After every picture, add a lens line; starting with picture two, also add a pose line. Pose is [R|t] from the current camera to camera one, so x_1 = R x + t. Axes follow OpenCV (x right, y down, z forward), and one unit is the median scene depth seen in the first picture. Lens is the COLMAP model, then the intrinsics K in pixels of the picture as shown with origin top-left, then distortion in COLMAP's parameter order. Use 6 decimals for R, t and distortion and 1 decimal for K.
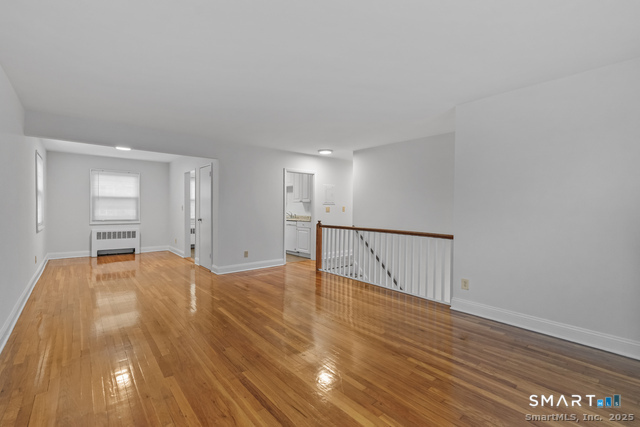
lens RADIAL K [[292.8, 0, 317.9], [0, 292.8, 205.6], [0, 0, 1]] dist [-0.018200, 0.000753]
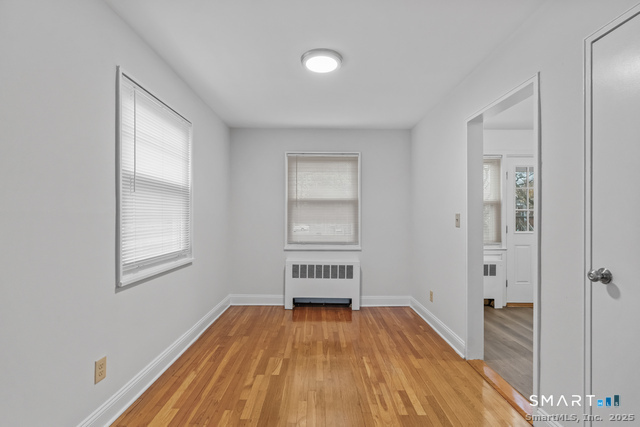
lens RADIAL K [[292.8, 0, 316.3], [0, 292.8, 216.5], [0, 0, 1]] dist [-0.018200, 0.000753]
pose [[0.784446, 0.001215, -0.620196, -0.371262], [-0.001727, 0.999998, -0.000225, 0.000305], [0.620194, 0.001248, 0.784447, 0.575516]]
